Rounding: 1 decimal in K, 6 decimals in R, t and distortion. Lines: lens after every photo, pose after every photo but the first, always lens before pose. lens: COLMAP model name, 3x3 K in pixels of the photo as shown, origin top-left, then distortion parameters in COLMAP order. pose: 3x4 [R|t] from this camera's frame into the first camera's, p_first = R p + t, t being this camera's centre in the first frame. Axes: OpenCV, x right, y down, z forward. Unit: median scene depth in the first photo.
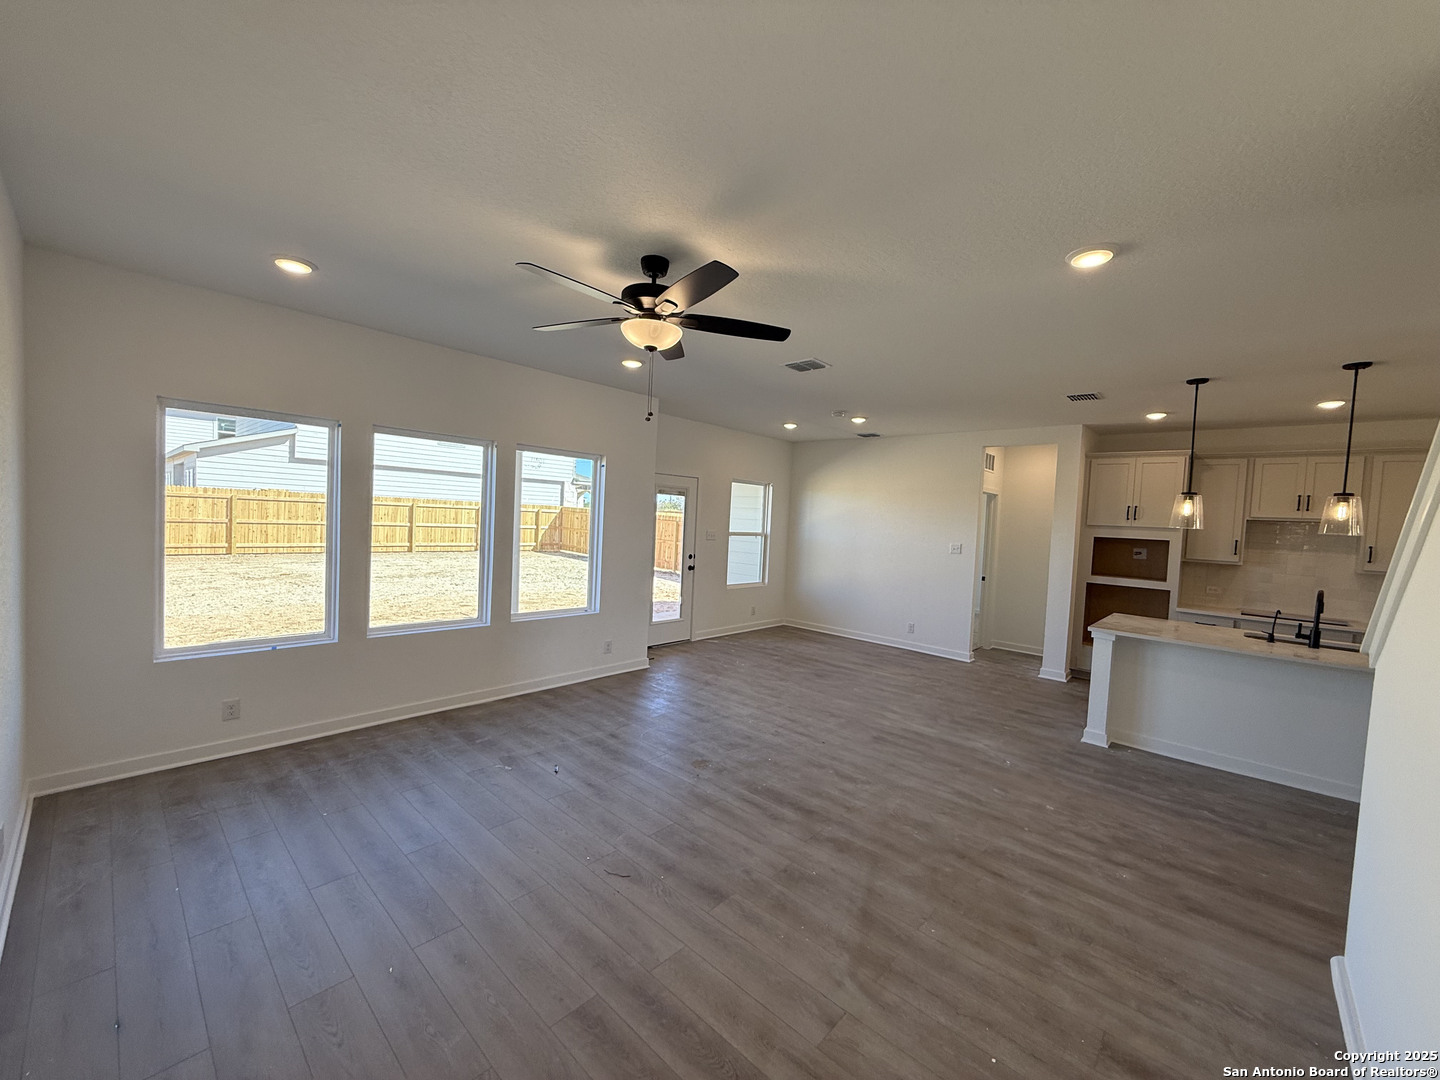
lens RADIAL K [[571.3, 0, 715.5], [0, 571.3, 537.9], [0, 0, 1]] dist [-0.000421, -0.000950]
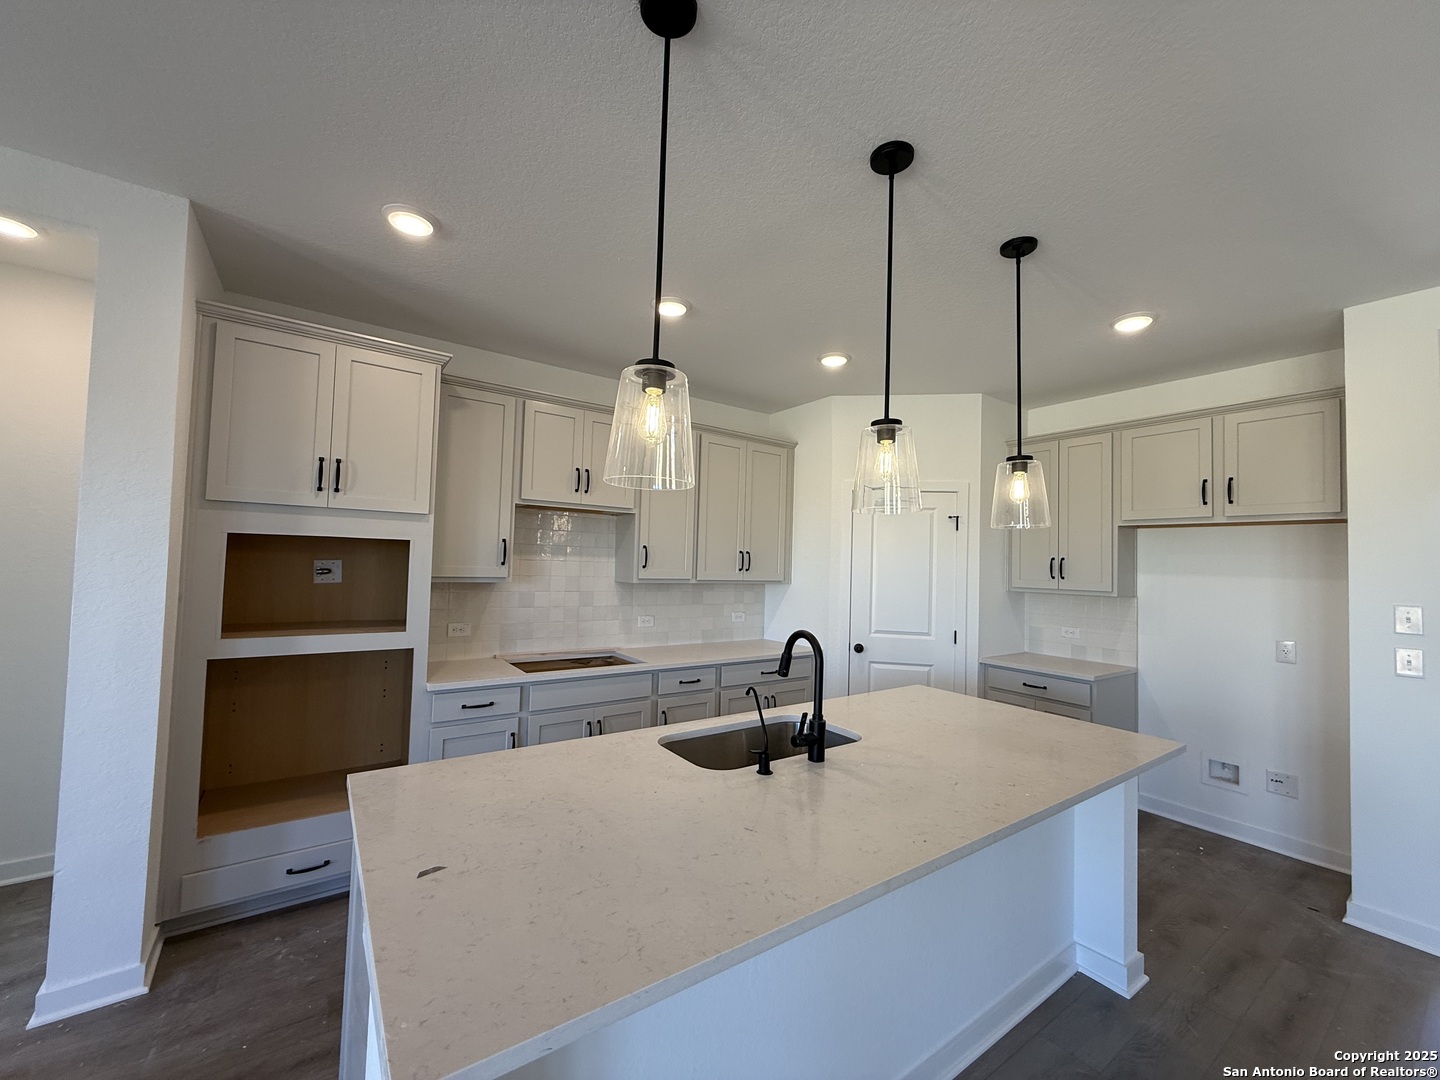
lens RADIAL K [[571.3, 0, 721.1], [0, 571.3, 542.6], [0, 0, 1]] dist [-0.000421, -0.000950]
pose [[0.200492, -0.005430, 0.979680, 0.506699], [0.018382, 0.999829, 0.001780, 0.013450], [-0.979523, 0.017652, 0.200557, 0.850328]]
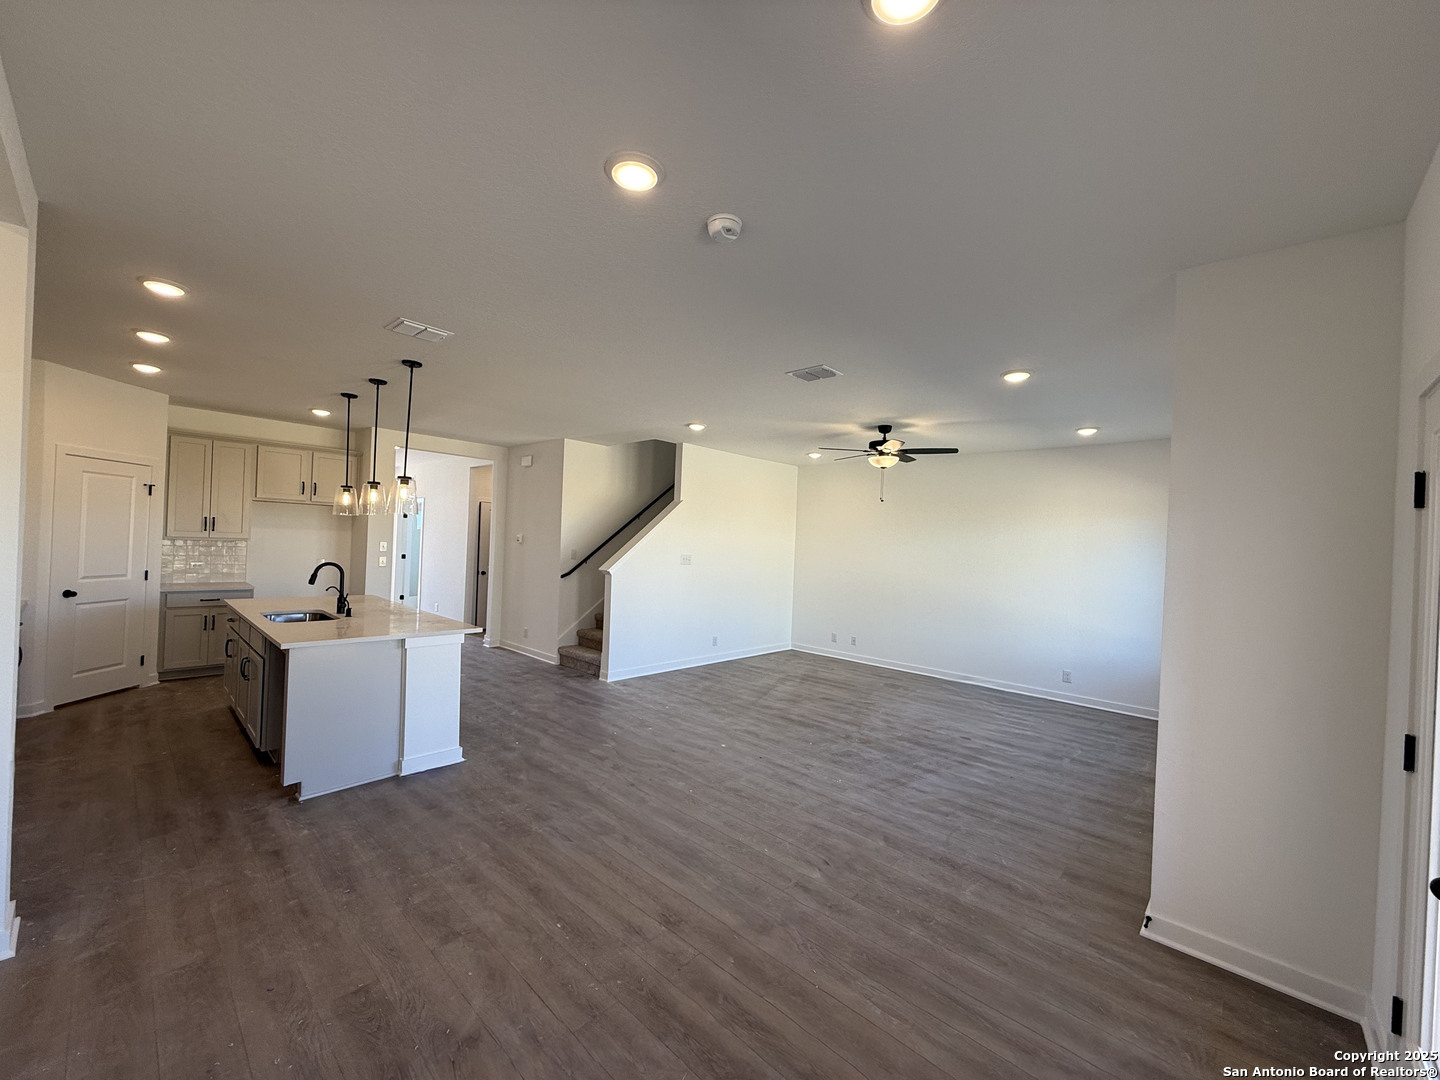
lens RADIAL K [[571.3, 0, 715.2], [0, 571.3, 544.1], [0, 0, 1]] dist [-0.000421, -0.000950]
pose [[-0.995962, -0.089076, 0.011207, 0.267430], [-0.088528, 0.995171, 0.042401, -0.050301], [-0.014930, 0.041238, -0.999038, 1.831707]]
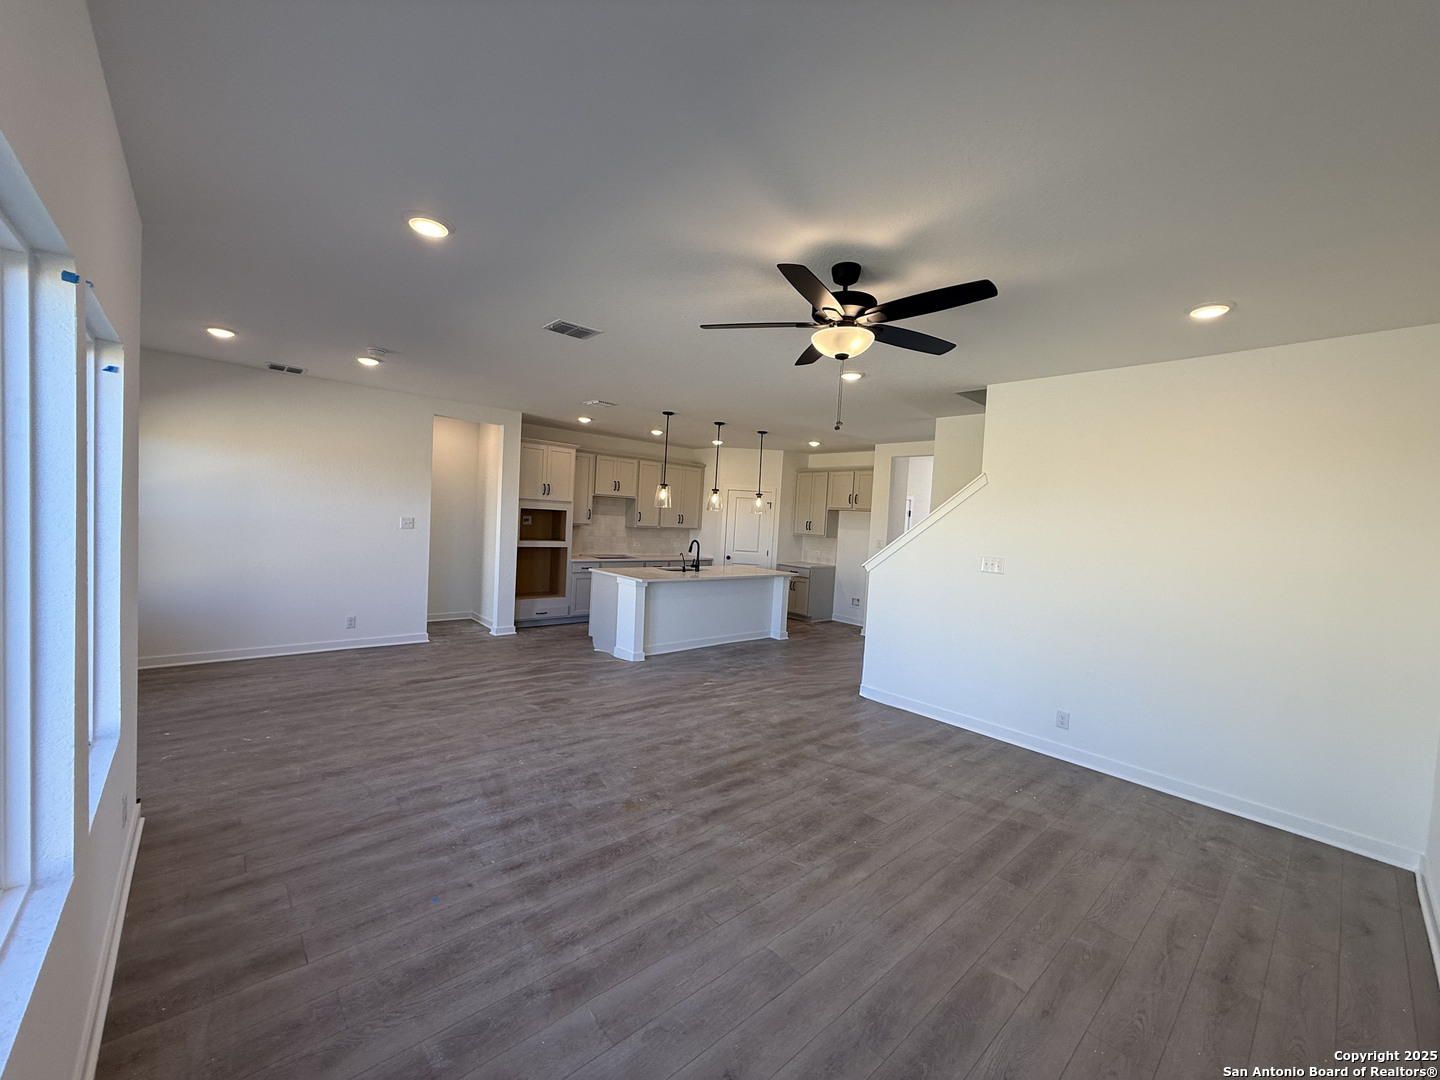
lens RADIAL K [[571.3, 0, 722.1], [0, 571.3, 538.3], [0, 0, 1]] dist [-0.000421, -0.000950]
pose [[0.090665, -0.079246, 0.992724, -0.670974], [-0.012755, 0.996655, 0.080724, -0.056143], [-0.995800, -0.019982, 0.089351, 0.655276]]
